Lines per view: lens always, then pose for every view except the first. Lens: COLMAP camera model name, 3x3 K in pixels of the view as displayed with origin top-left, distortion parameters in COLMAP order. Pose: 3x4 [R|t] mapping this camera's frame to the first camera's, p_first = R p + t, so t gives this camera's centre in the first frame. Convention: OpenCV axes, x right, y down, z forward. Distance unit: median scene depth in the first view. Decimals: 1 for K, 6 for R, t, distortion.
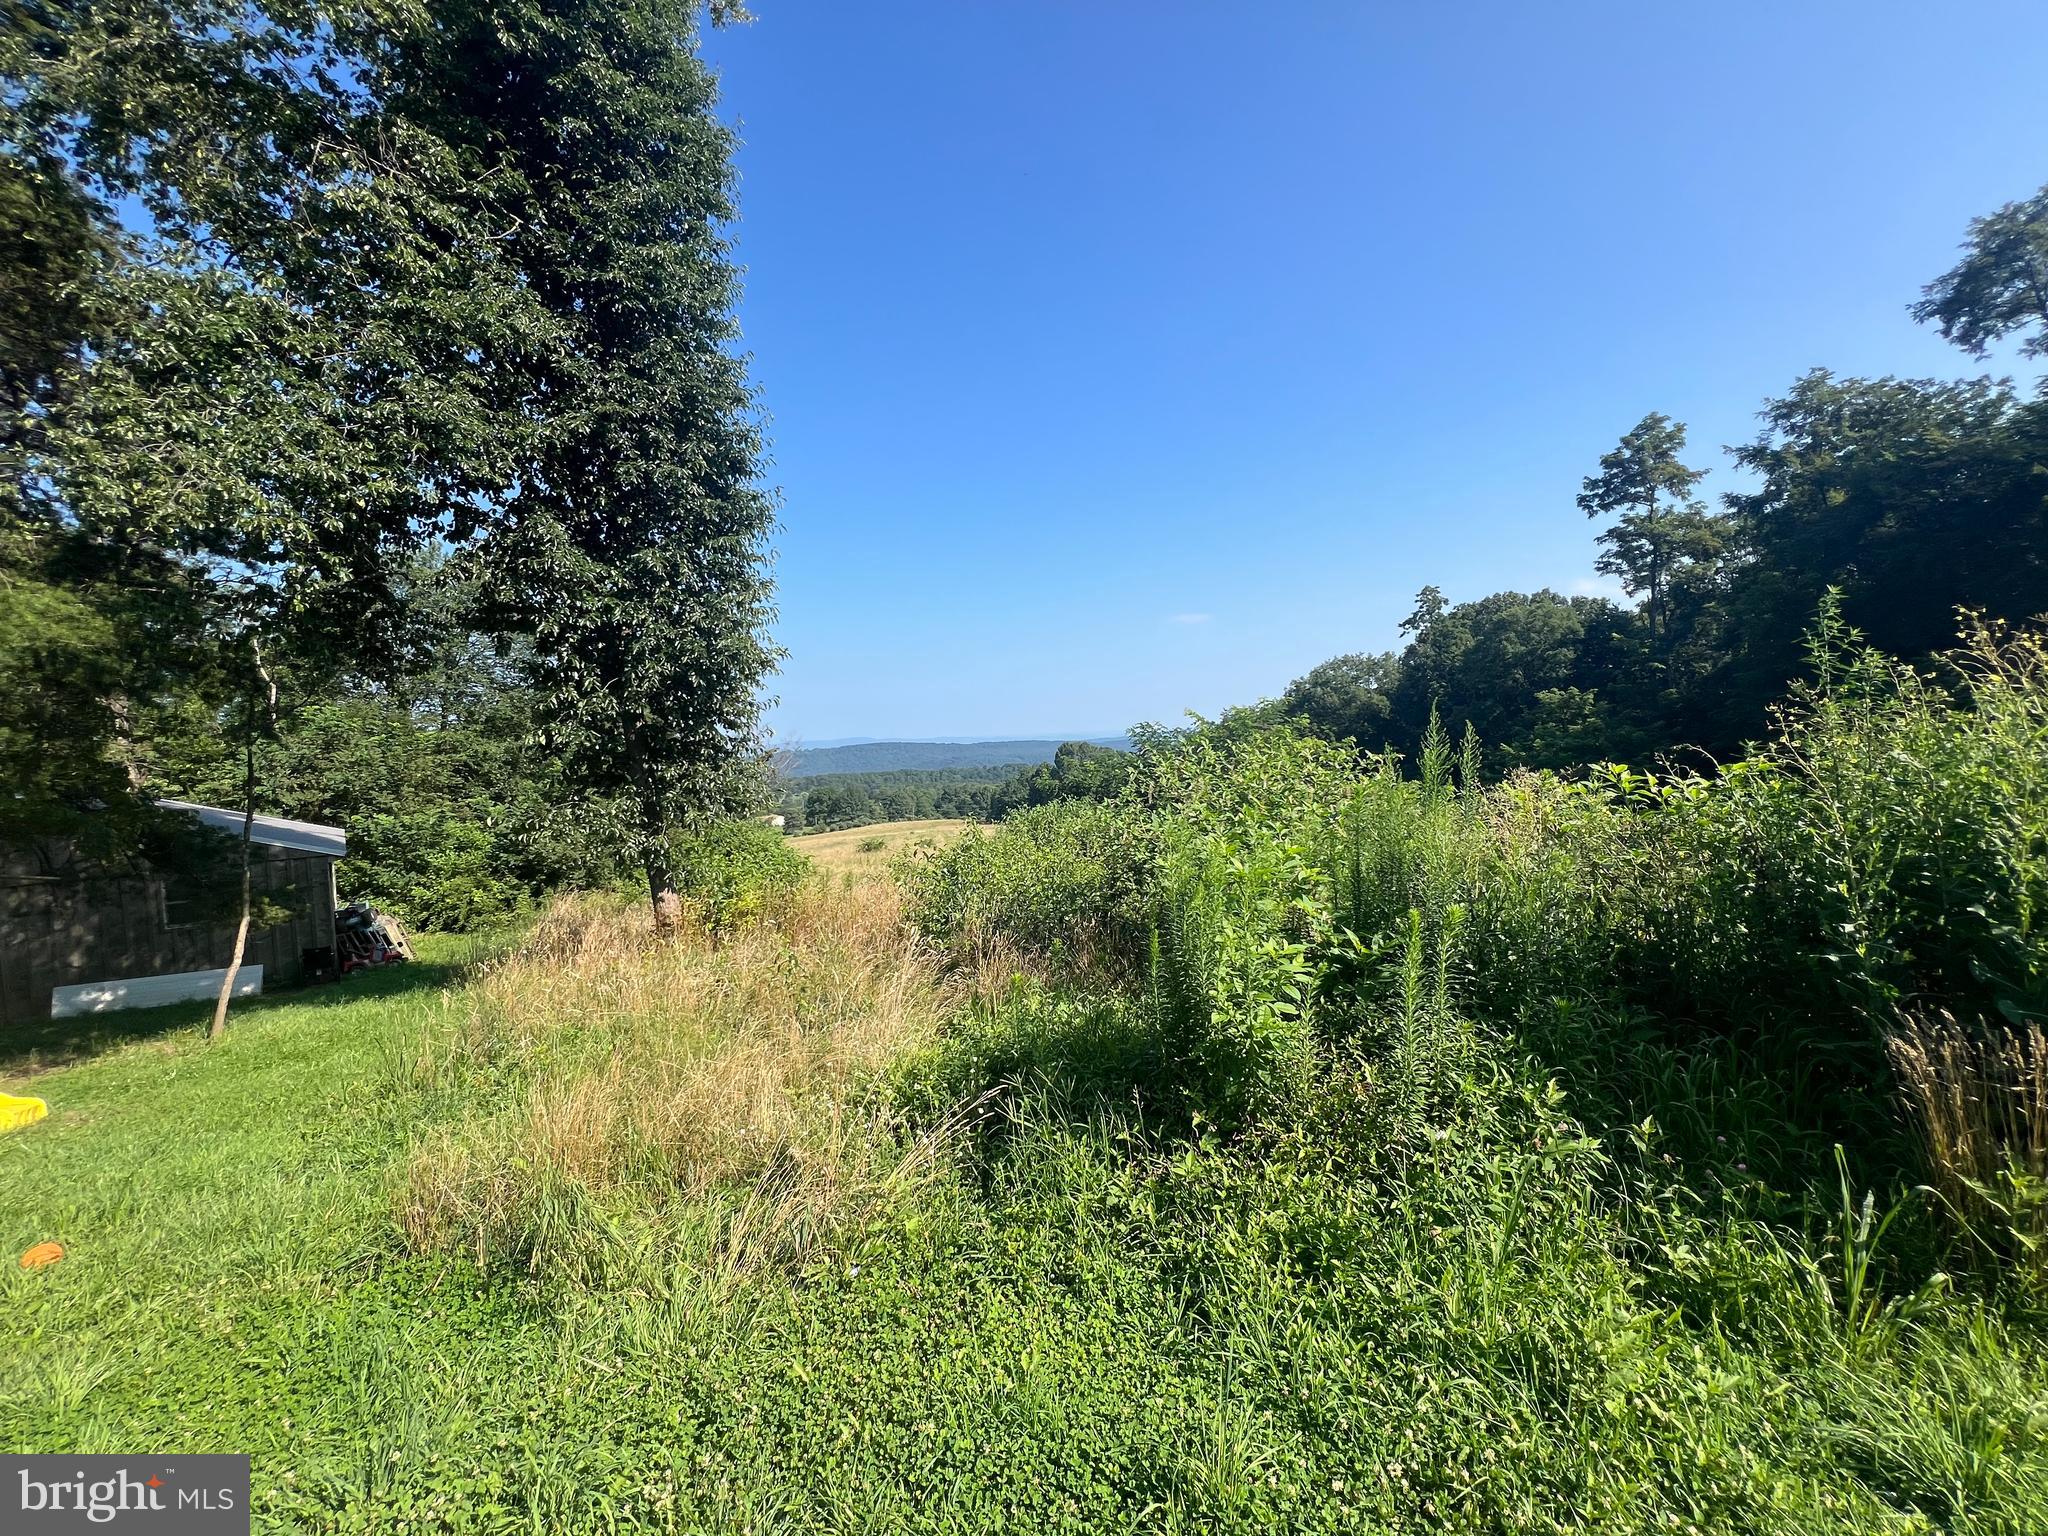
lens RADIAL K [[823.3, 0, 1029.0], [0, 823.3, 765.6], [0, 0, 1]] dist [0.003171, 0.000032]
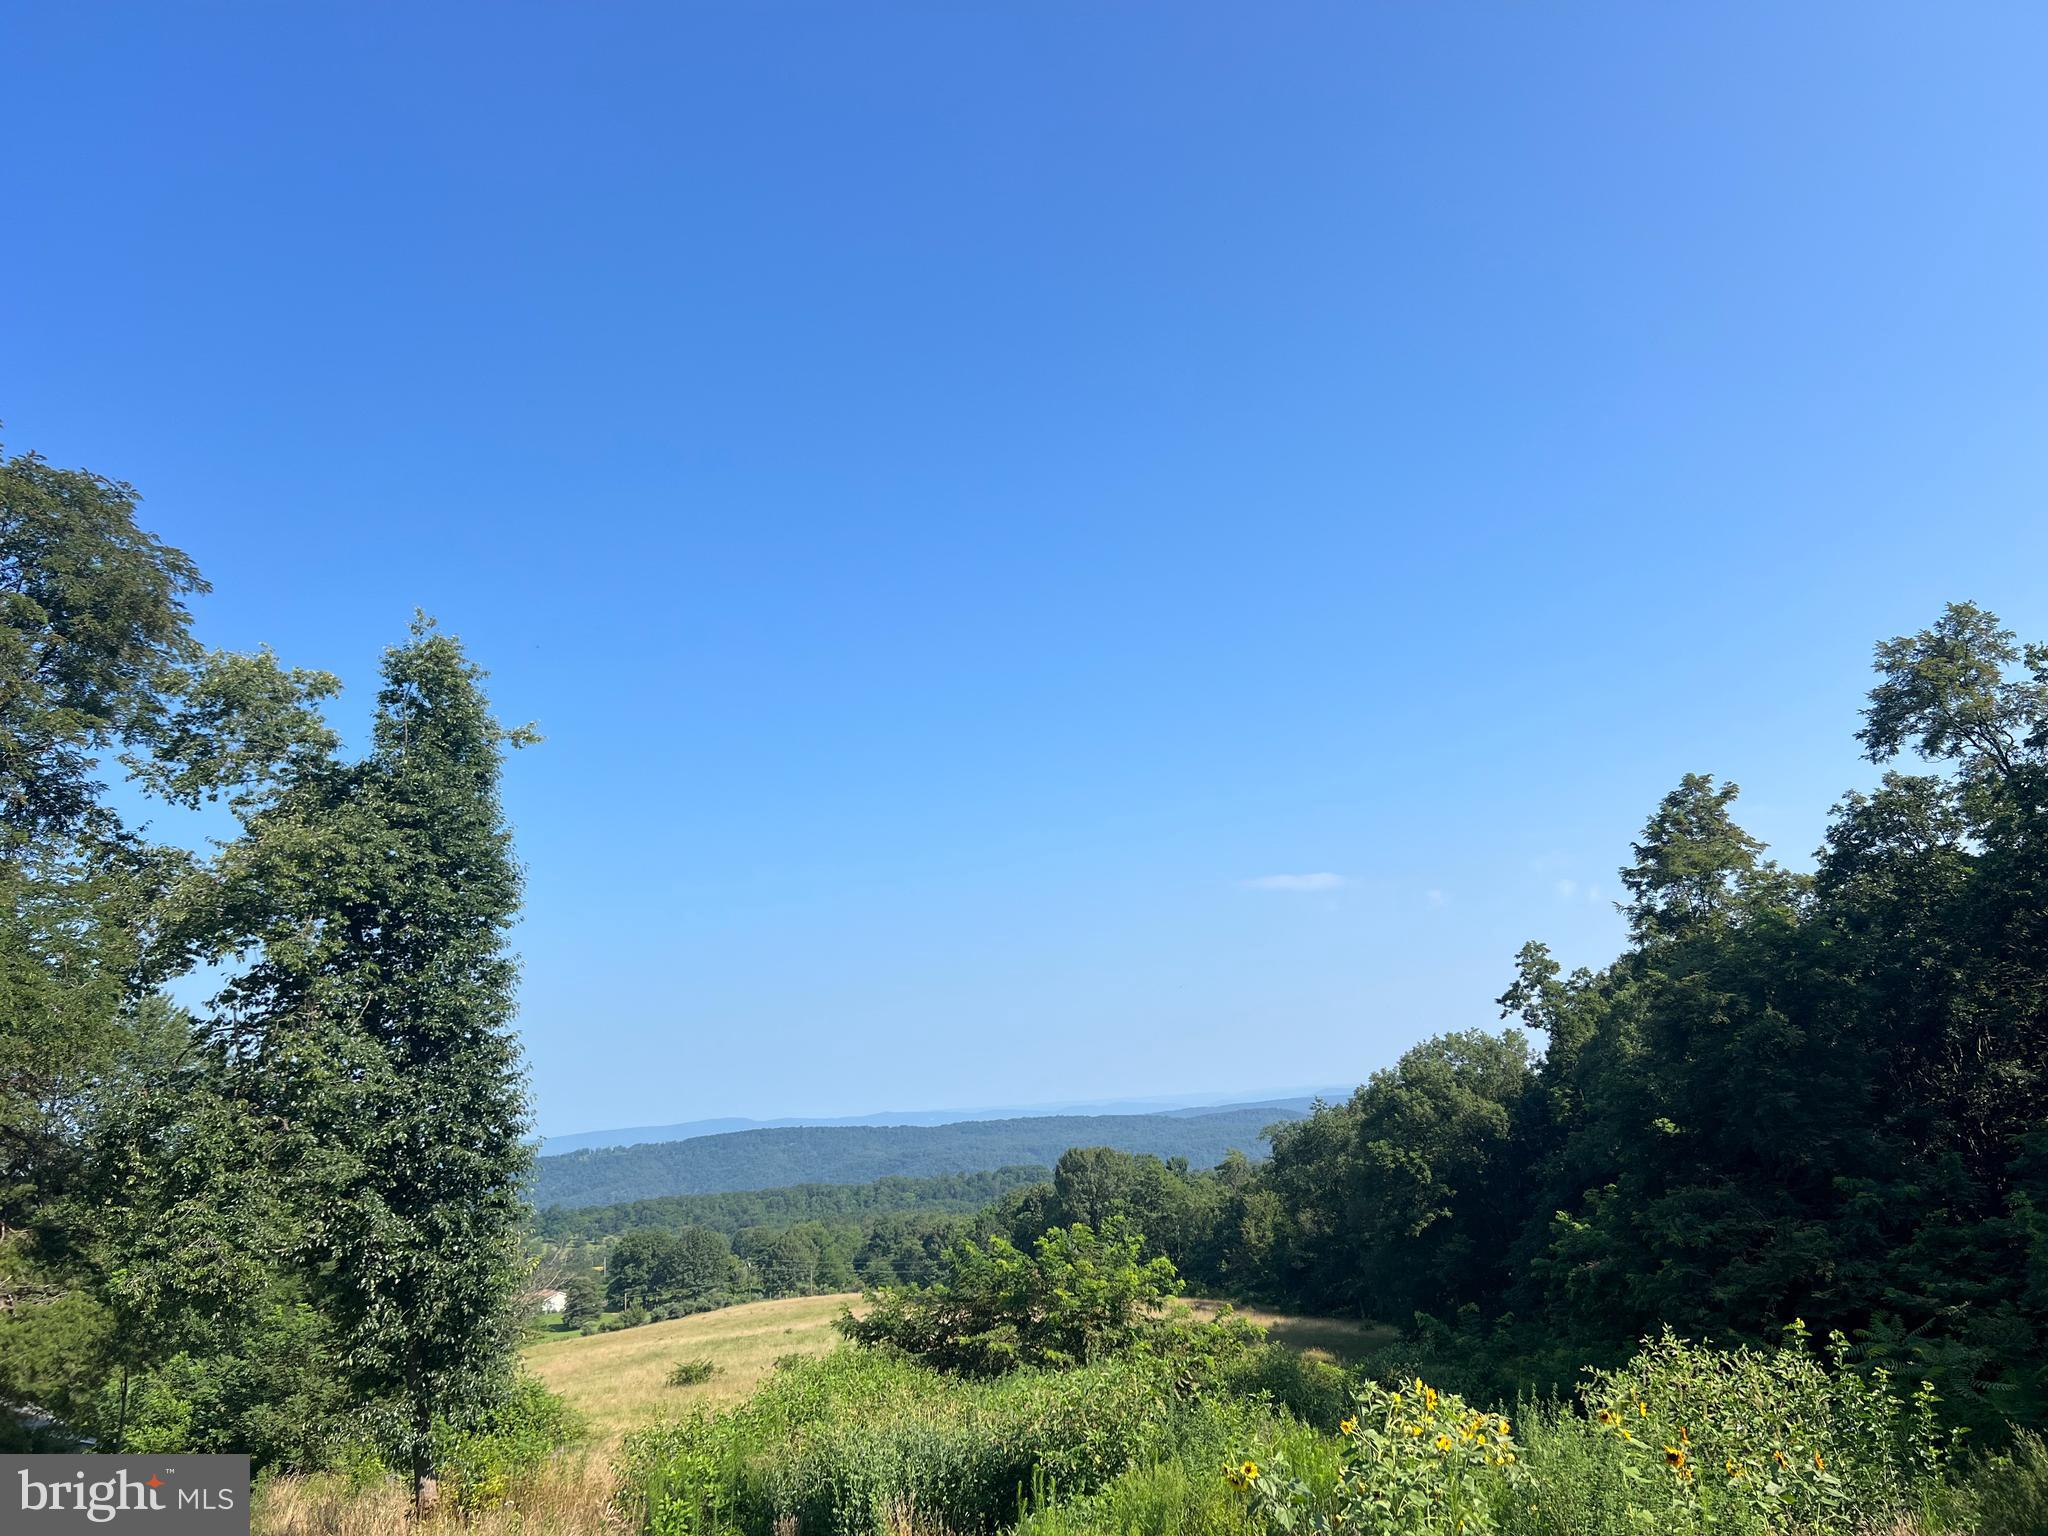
lens RADIAL K [[1547.3, 0, 1039.5], [0, 1547.3, 775.7], [0, 0, 1]] dist [0.032613, -0.017575]
pose [[0.999719, -0.023658, -0.001604, 0.246204], [0.022543, 0.969216, -0.245180, -0.133614], [0.007355, 0.245075, 0.969476, -0.741933]]
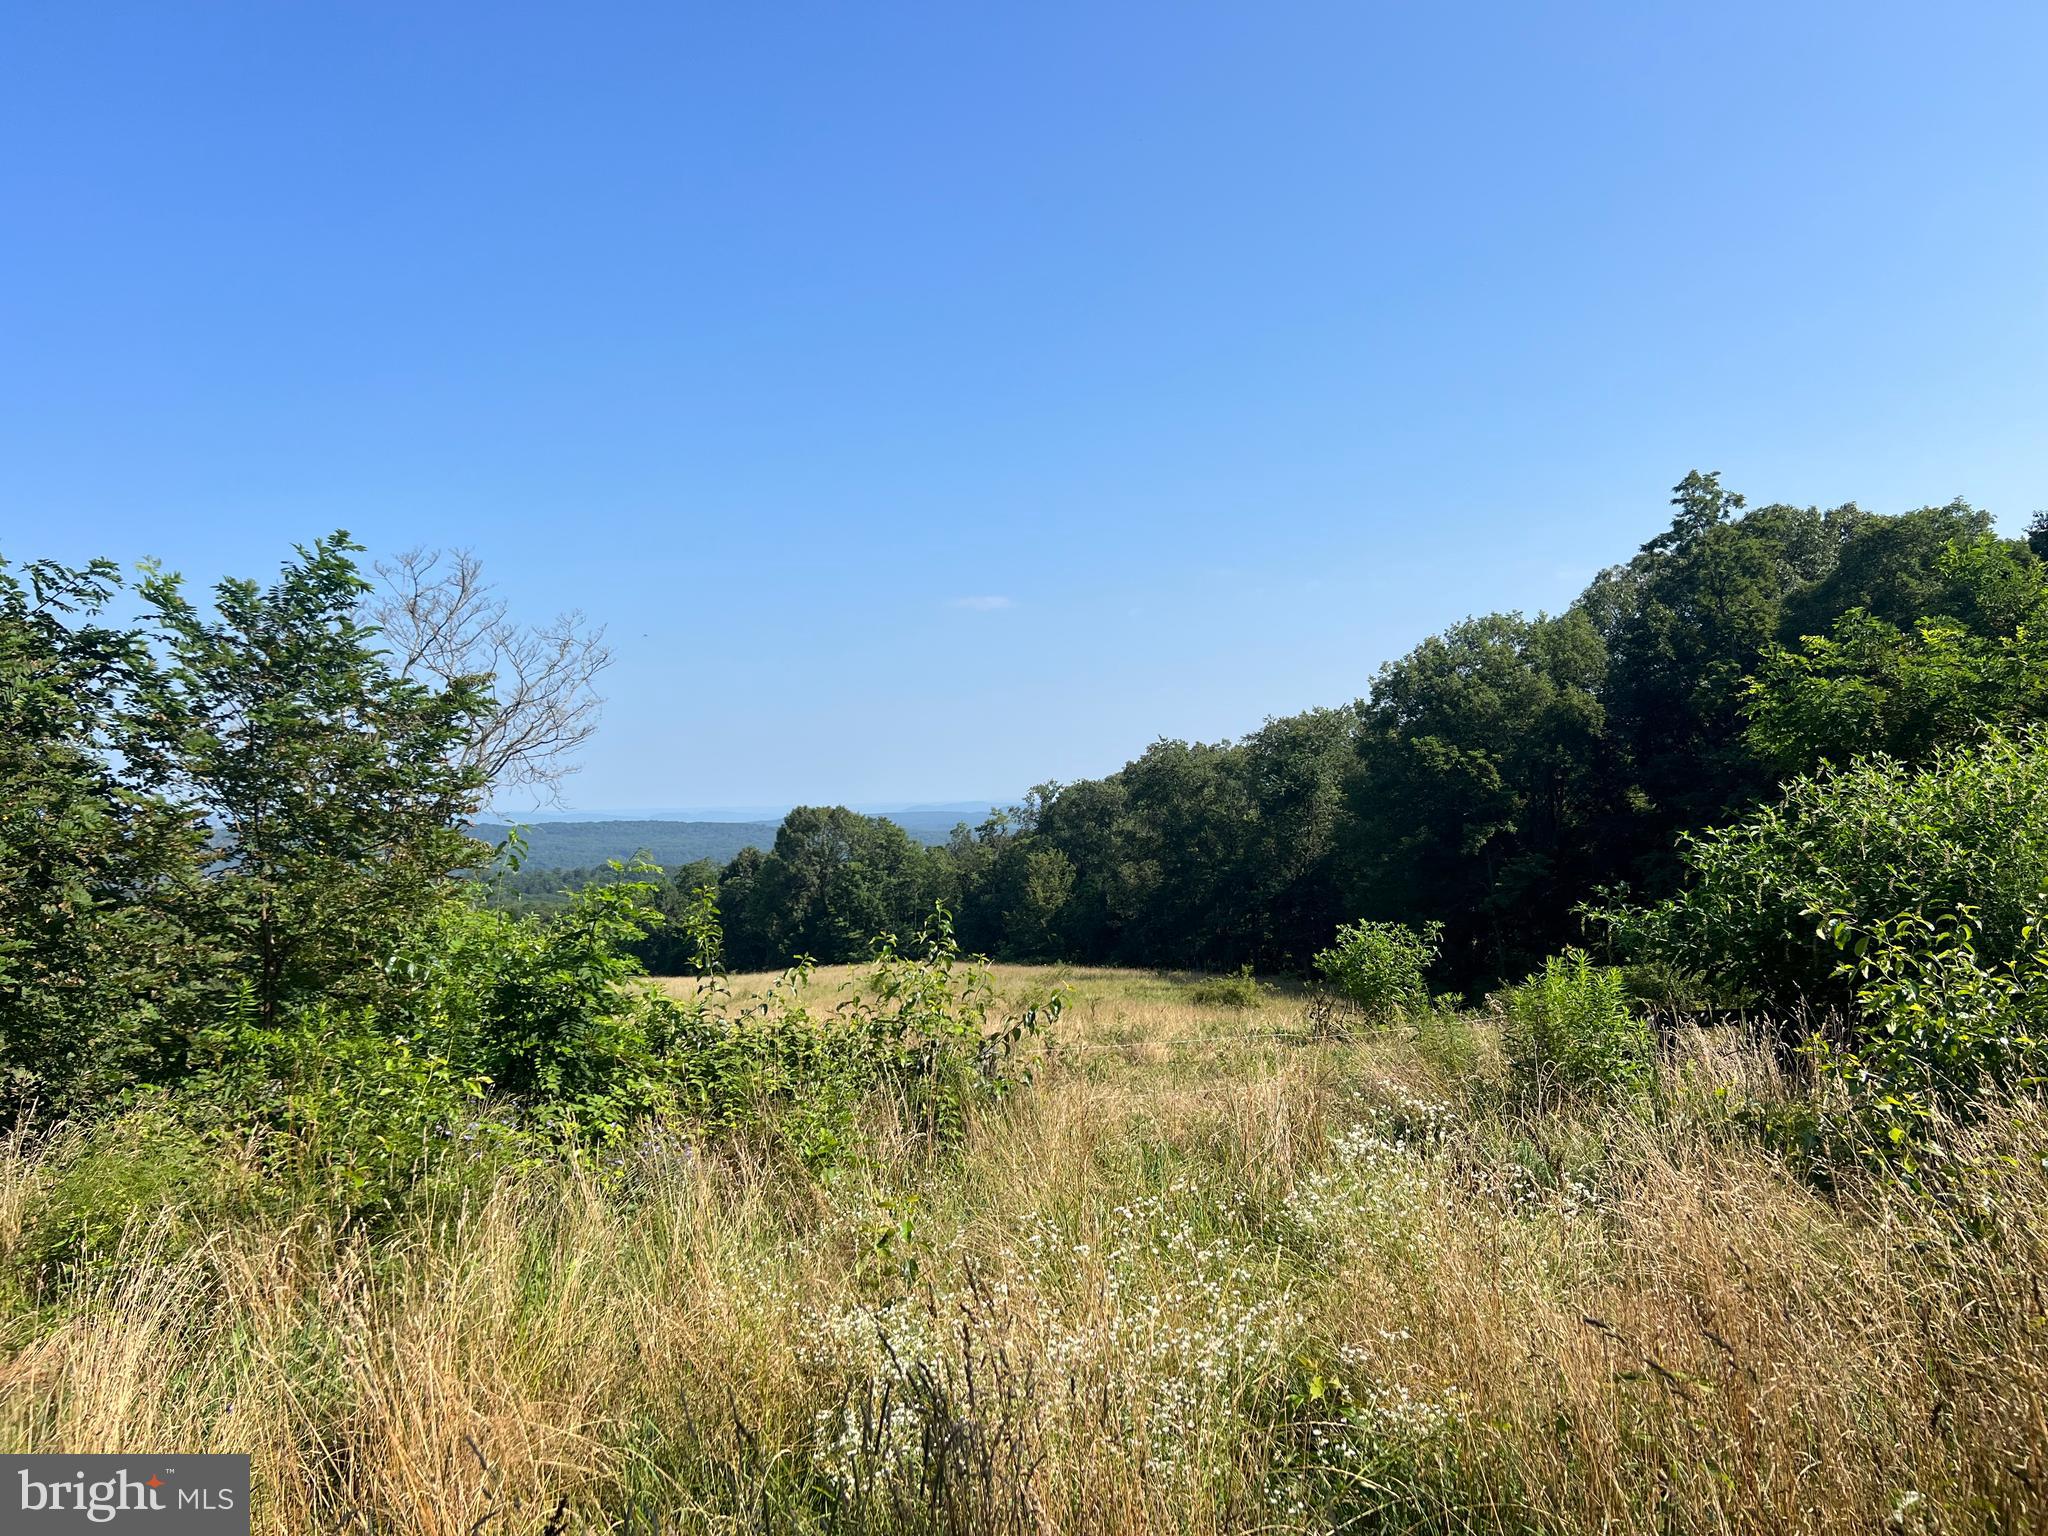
lens RADIAL K [[1547.3, 0, 1023.0], [0, 1547.3, 769.3], [0, 0, 1]] dist [0.032613, -0.017575]
pose [[0.970946, 0.023582, 0.238134, -0.377604], [-0.007813, 0.997726, -0.066950, 0.082449], [-0.239171, 0.063144, 0.968922, 0.534424]]
